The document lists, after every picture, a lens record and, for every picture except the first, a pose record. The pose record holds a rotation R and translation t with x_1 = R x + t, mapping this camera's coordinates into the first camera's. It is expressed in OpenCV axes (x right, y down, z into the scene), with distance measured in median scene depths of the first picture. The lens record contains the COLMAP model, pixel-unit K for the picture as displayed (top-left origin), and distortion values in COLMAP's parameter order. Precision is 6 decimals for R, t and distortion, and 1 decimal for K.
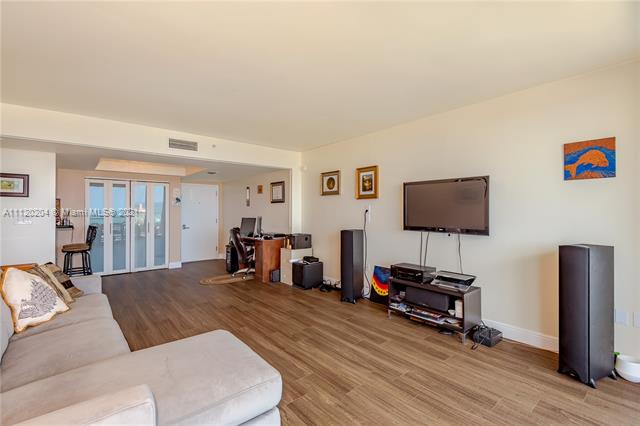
lens RADIAL K [[290.6, 0, 323.2], [0, 290.6, 211.4], [0, 0, 1]] dist [0.026629, -0.010892]
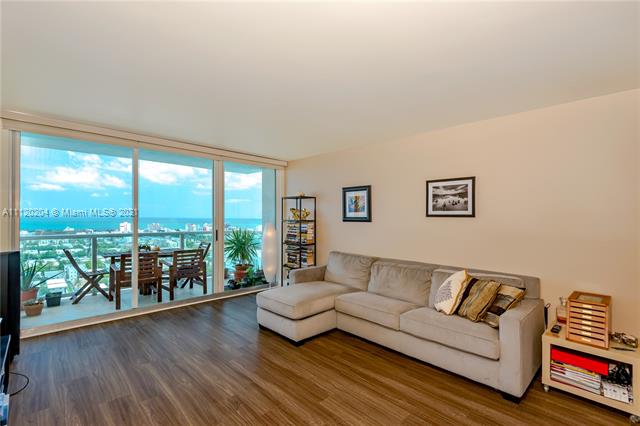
lens RADIAL K [[290.6, 0, 319.3], [0, 290.6, 217.2], [0, 0, 1]] dist [0.026629, -0.010892]
pose [[-0.997586, -0.010630, -0.068618, -0.219795], [-0.010062, 0.999912, -0.008614, -0.018551], [0.068704, -0.007903, -0.997606, 1.542182]]
